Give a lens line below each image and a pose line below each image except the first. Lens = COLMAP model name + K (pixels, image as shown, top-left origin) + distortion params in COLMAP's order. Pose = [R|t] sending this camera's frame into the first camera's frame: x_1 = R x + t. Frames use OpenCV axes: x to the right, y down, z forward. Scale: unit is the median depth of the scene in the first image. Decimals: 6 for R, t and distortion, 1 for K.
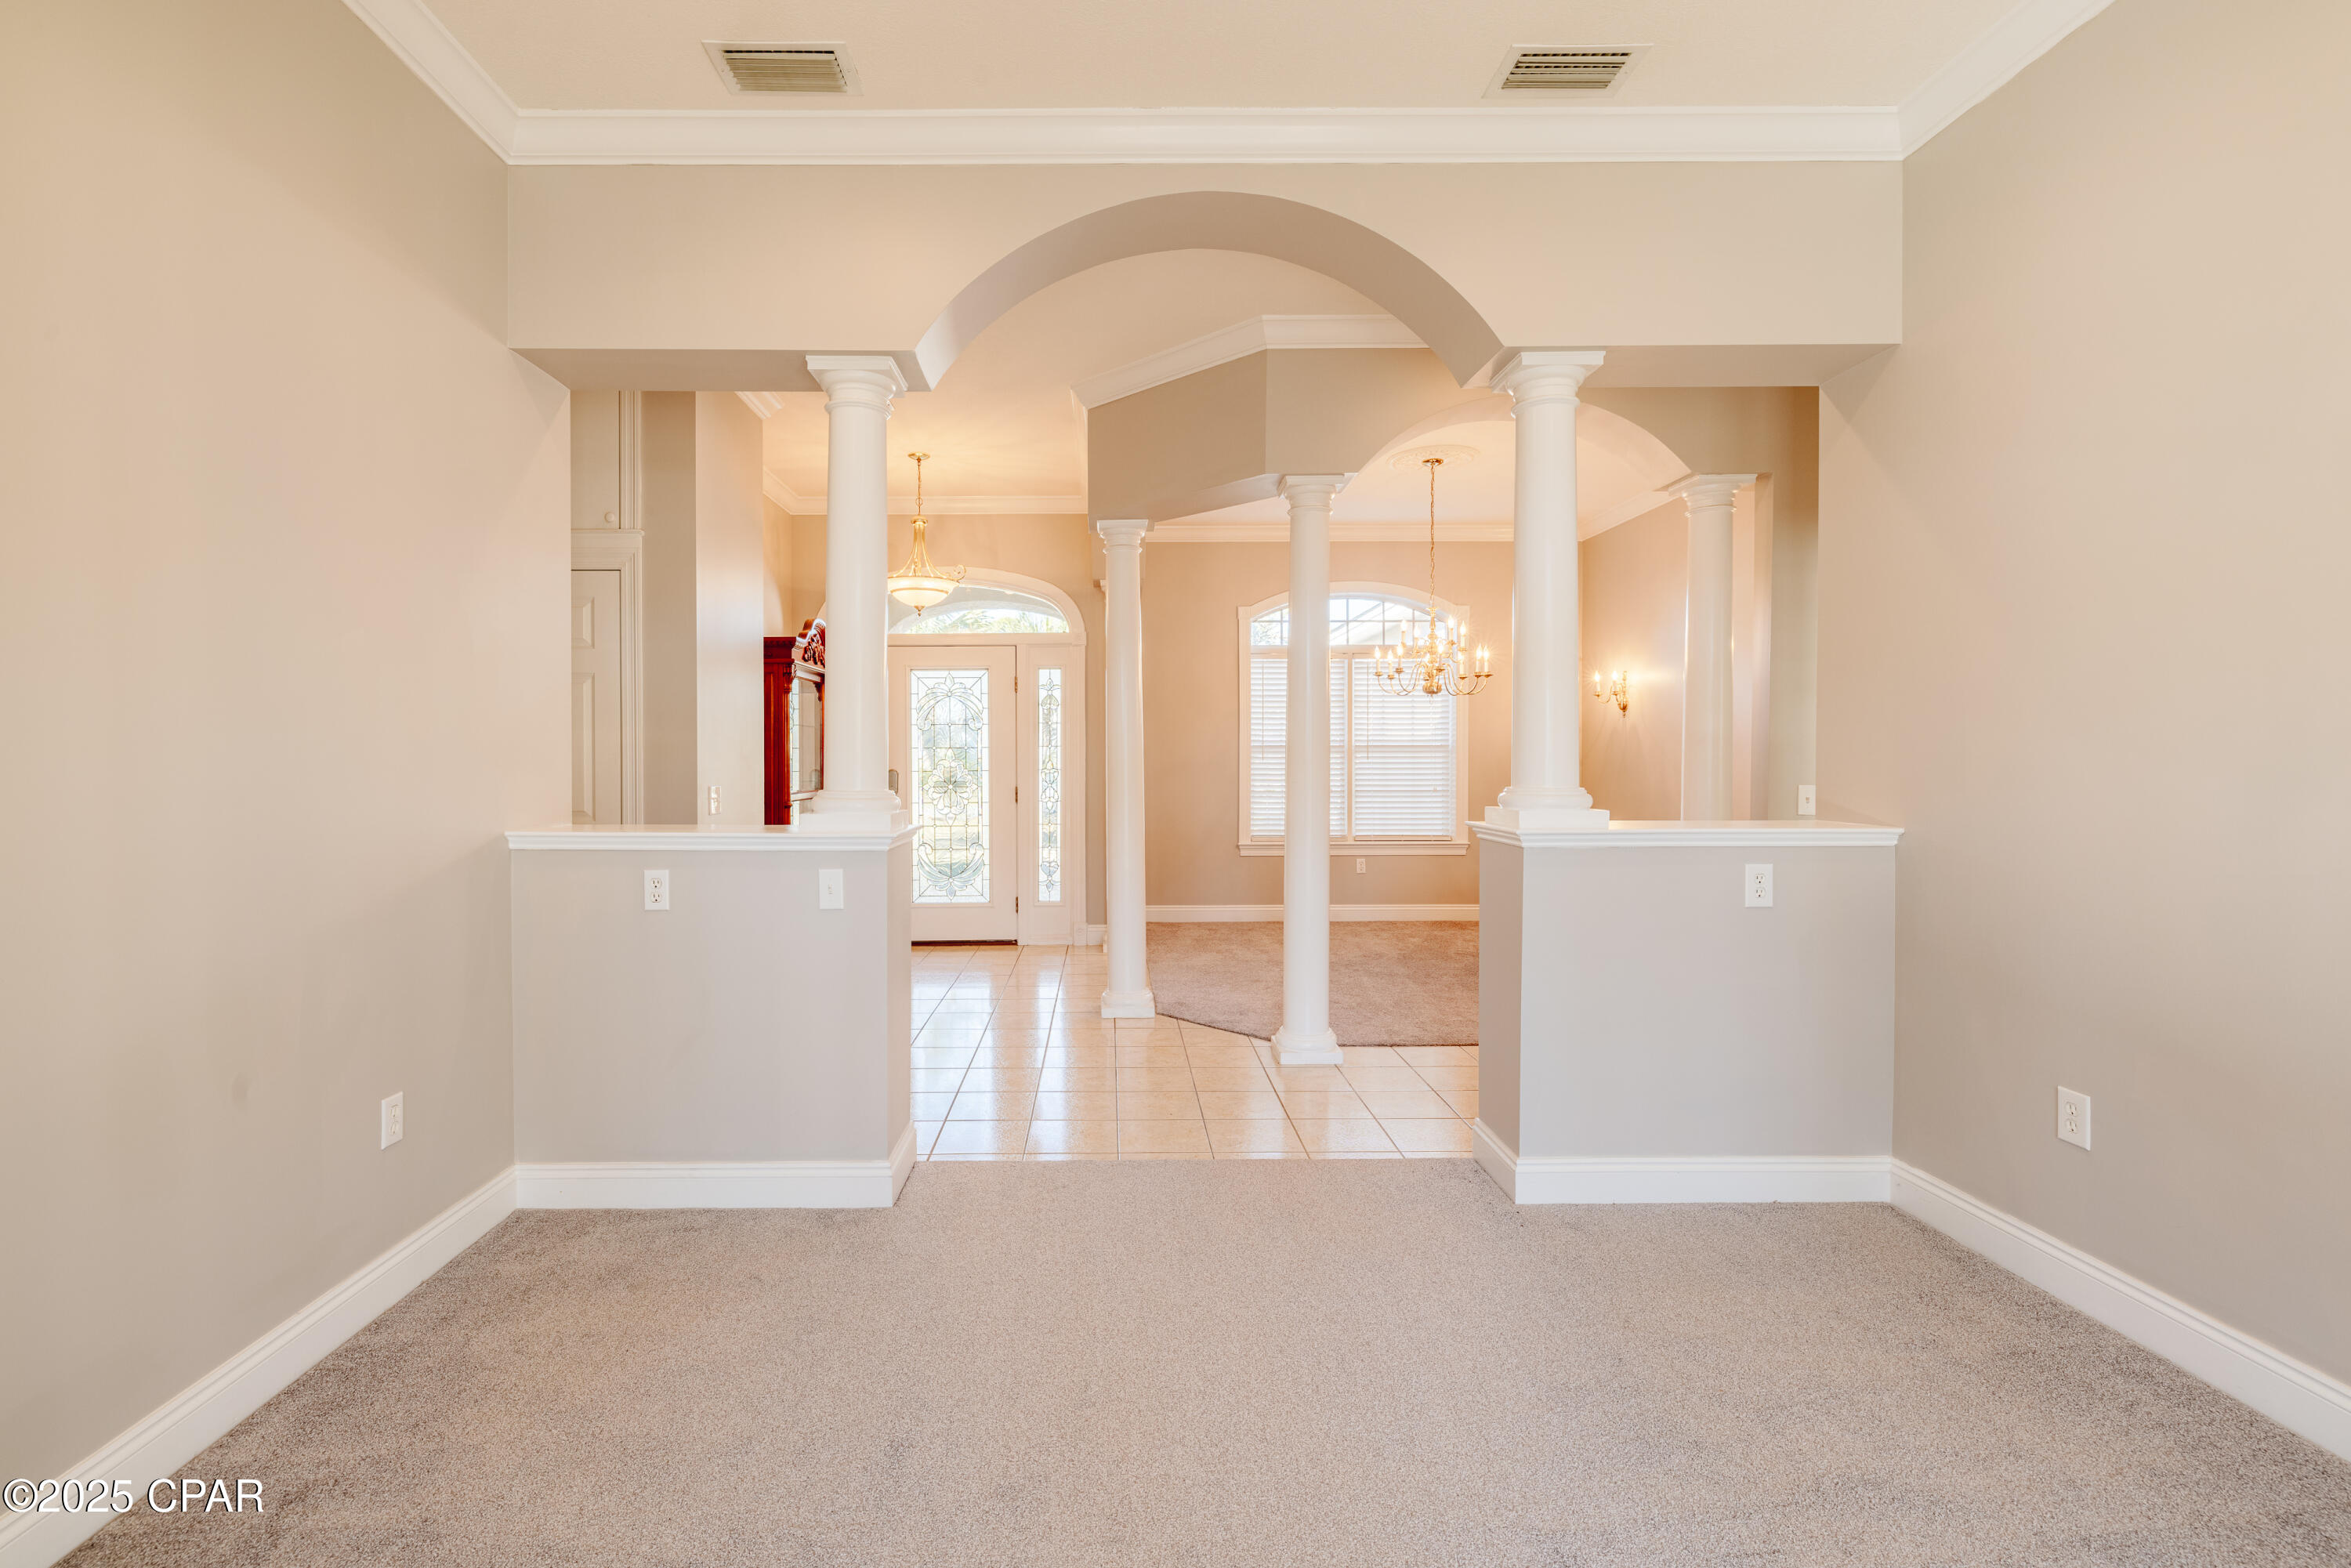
lens RADIAL K [[985.1, 0, 1157.7], [0, 985.1, 764.7], [0, 0, 1]] dist [-0.002278, -0.000072]
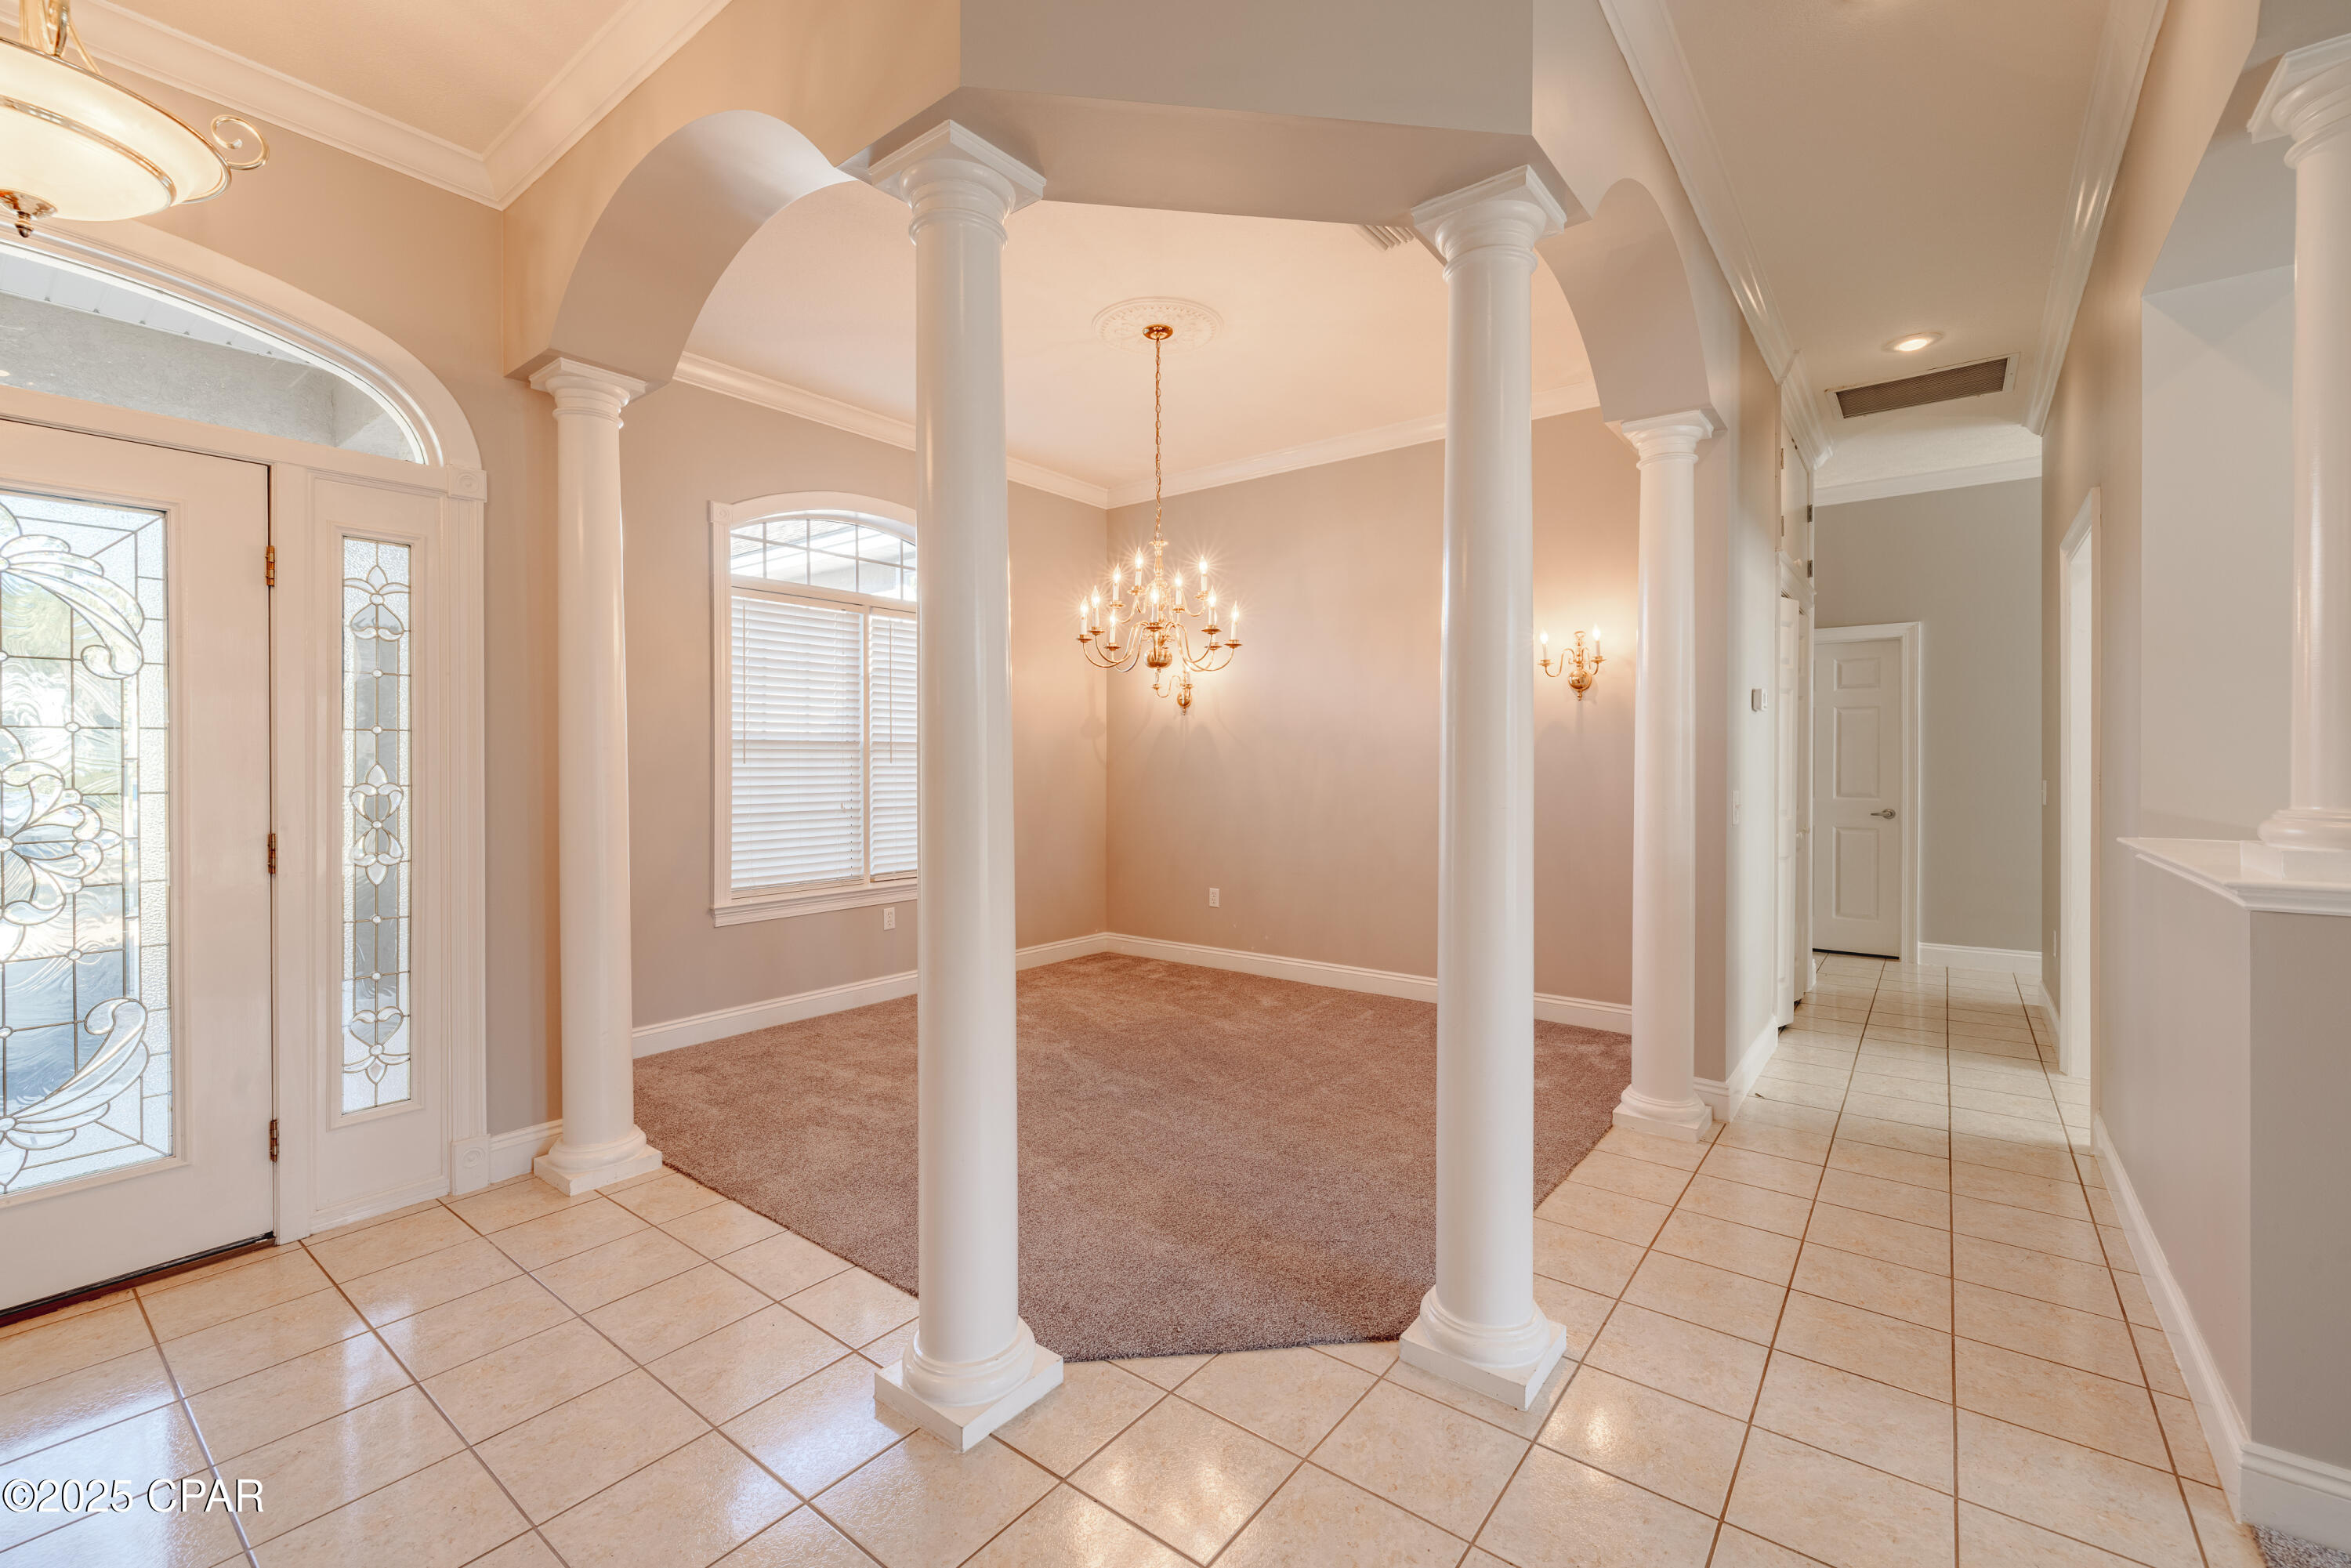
lens RADIAL K [[959.0, 0, 1157.8], [0, 959.0, 765.2], [0, 0, 1]] dist [-0.001376, 0.000372]
pose [[0.657915, -0.002544, 0.753088, -0.197222], [0.005654, 0.999983, -0.001561, -0.001504], [-0.753071, 0.005285, 0.657918, 0.494140]]
